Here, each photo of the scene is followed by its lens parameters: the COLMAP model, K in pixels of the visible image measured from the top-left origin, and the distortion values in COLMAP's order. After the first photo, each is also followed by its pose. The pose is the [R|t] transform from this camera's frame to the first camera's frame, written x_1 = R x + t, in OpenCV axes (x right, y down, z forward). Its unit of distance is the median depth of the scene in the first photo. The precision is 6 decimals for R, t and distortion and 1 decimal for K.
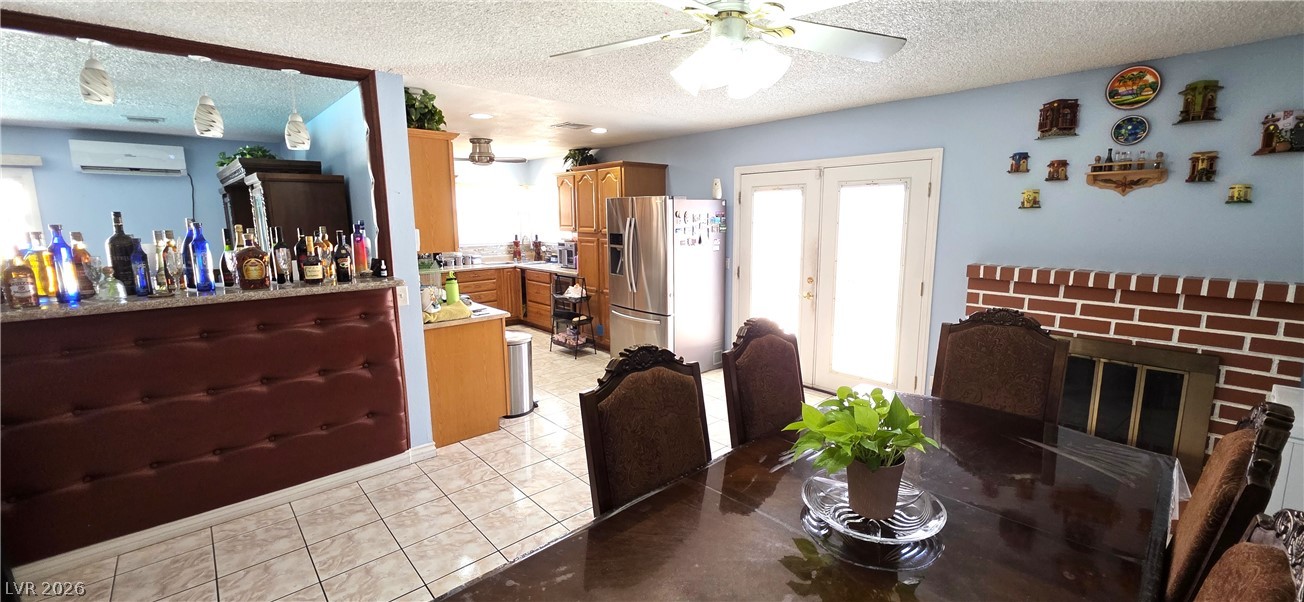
lens RADIAL K [[521.0, 0, 654.0], [0, 521.0, 296.7], [0, 0, 1]] dist [0.003117, -0.000856]
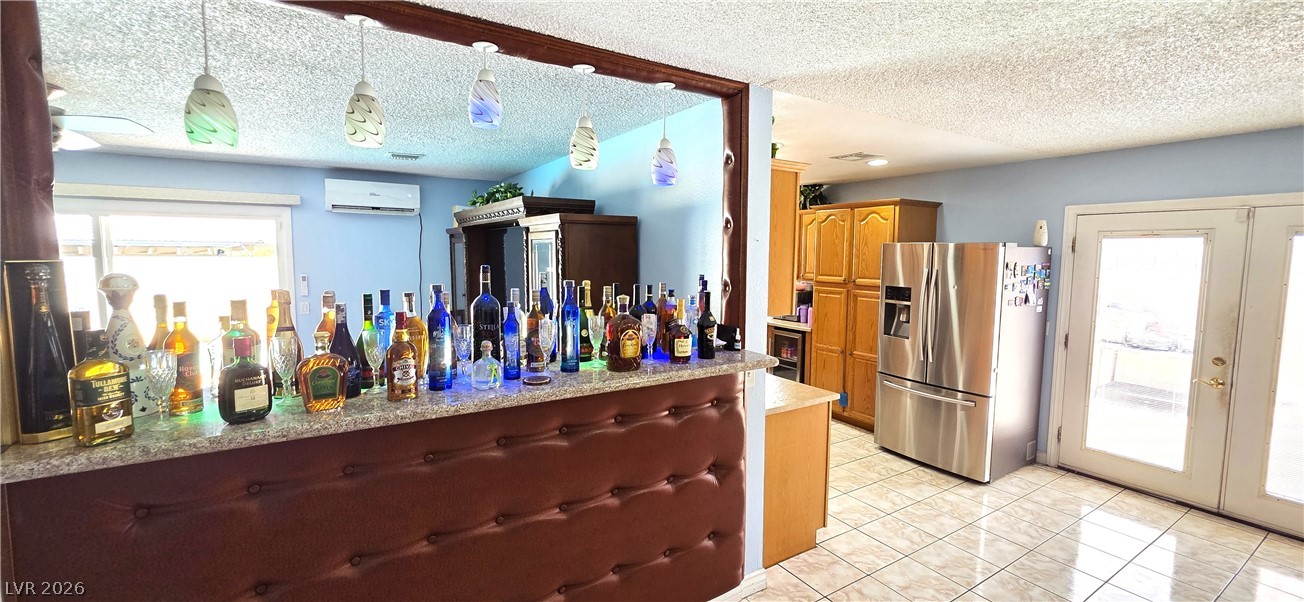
lens RADIAL K [[521.0, 0, 655.0], [0, 521.0, 298.2], [0, 0, 1]] dist [0.003117, -0.000856]
pose [[0.984971, 0.030392, -0.170024, -0.428541], [-0.041627, 0.997151, -0.062909, -0.051078], [0.167628, 0.069041, 0.983430, 0.195339]]
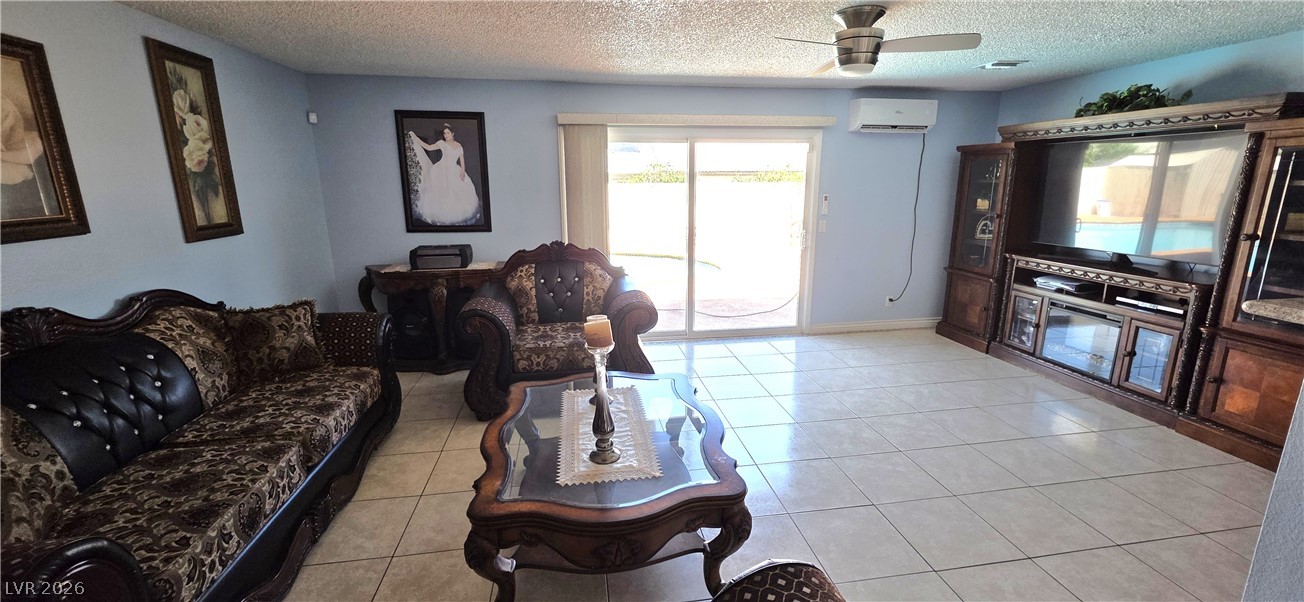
lens RADIAL K [[521.0, 0, 657.1], [0, 521.0, 297.5], [0, 0, 1]] dist [0.003117, -0.000856]
pose [[0.841312, 0.123721, -0.526201, -1.126333], [-0.086504, 0.991724, 0.094870, 0.024664], [0.533584, -0.034297, 0.845052, -0.095046]]
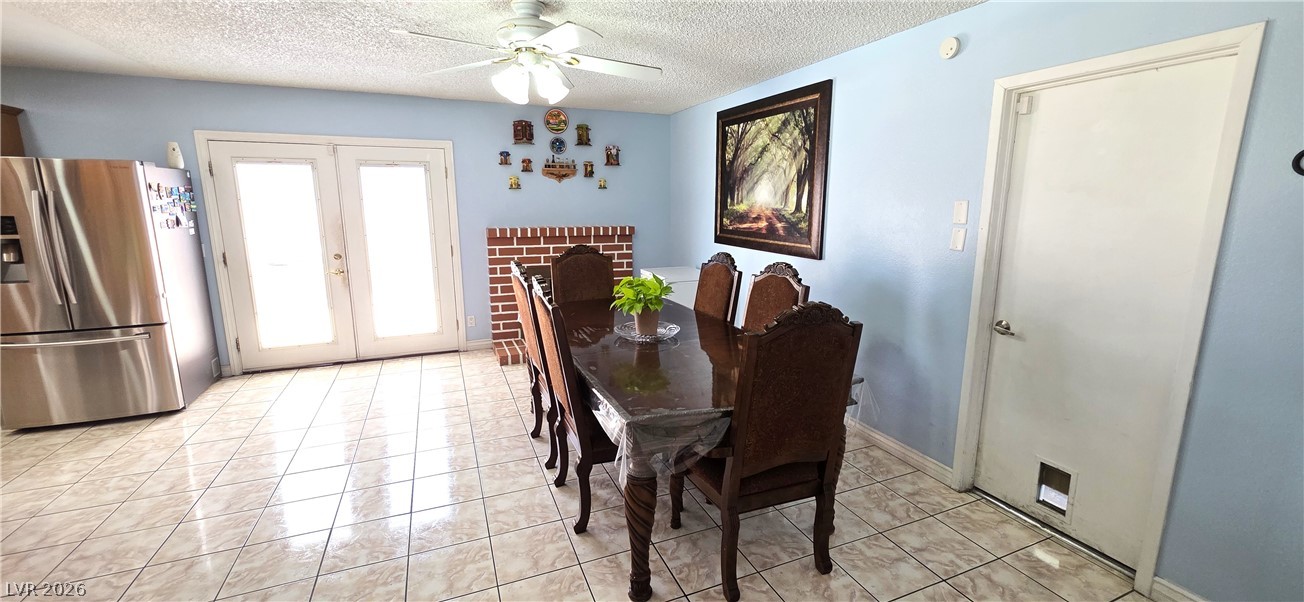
lens RADIAL K [[521.0, 0, 660.4], [0, 521.0, 295.8], [0, 0, 1]] dist [0.003117, -0.000856]
pose [[0.324271, -0.165389, 0.931394, -0.558677], [0.142416, 0.981911, 0.124776, 0.007390], [-0.935183, 0.092184, 0.341959, 0.097314]]
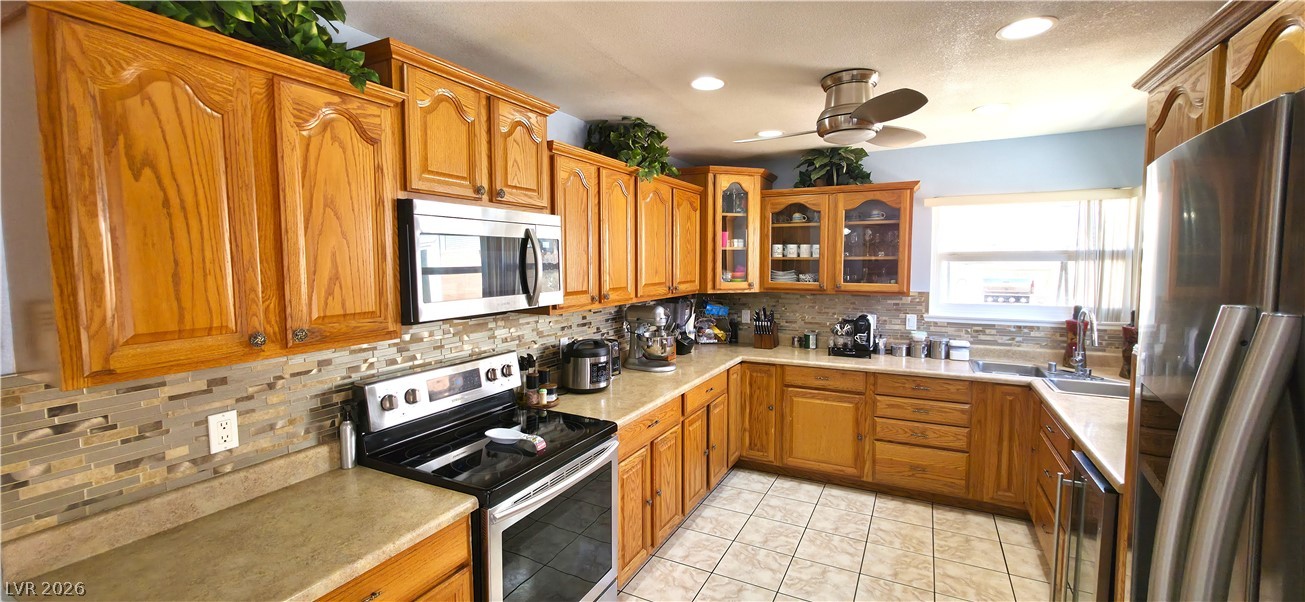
lens RADIAL K [[521.4, 0, 660.1], [0, 521.4, 297.9], [0, 0, 1]] dist [0.003117, -0.000856]
pose [[0.364855, 0.074215, -0.928102, 0.007422], [-0.145645, 0.989096, 0.021836, -0.183073], [0.919602, 0.127206, 0.371686, 1.139772]]
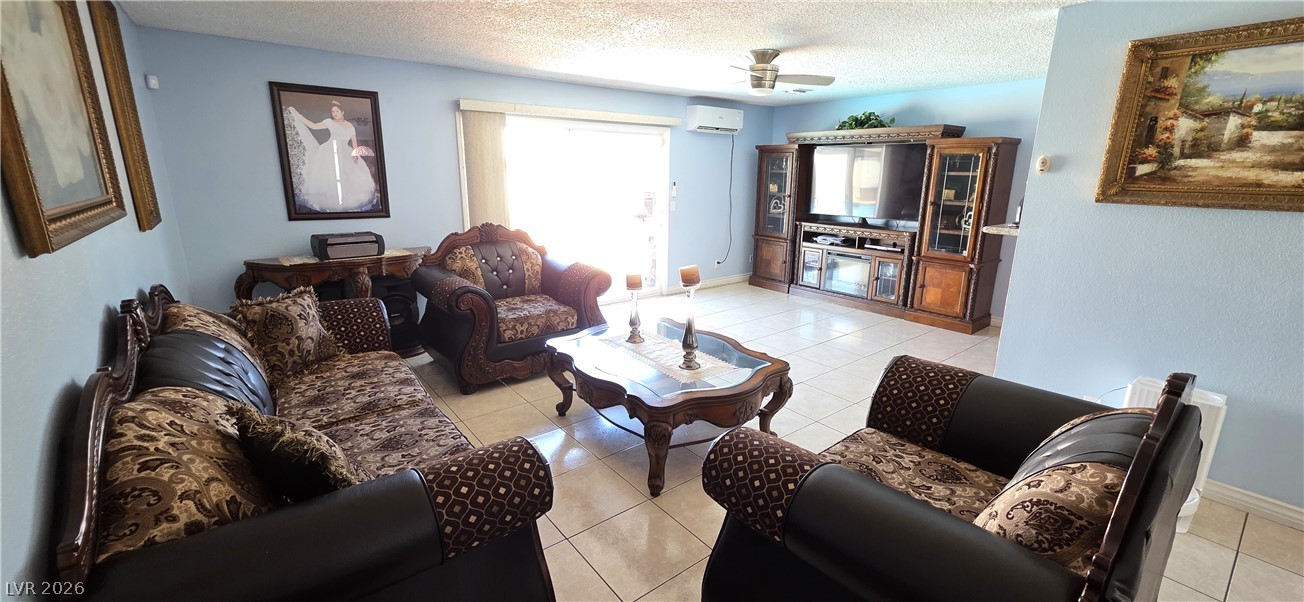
lens RADIAL K [[521.0, 0, 658.2], [0, 521.0, 297.0], [0, 0, 1]] dist [0.003117, -0.000856]
pose [[0.997984, 0.031526, -0.055084, -1.455617], [-0.026929, 0.996245, 0.082279, 0.088388], [0.057471, -0.080630, 0.995086, -0.421258]]
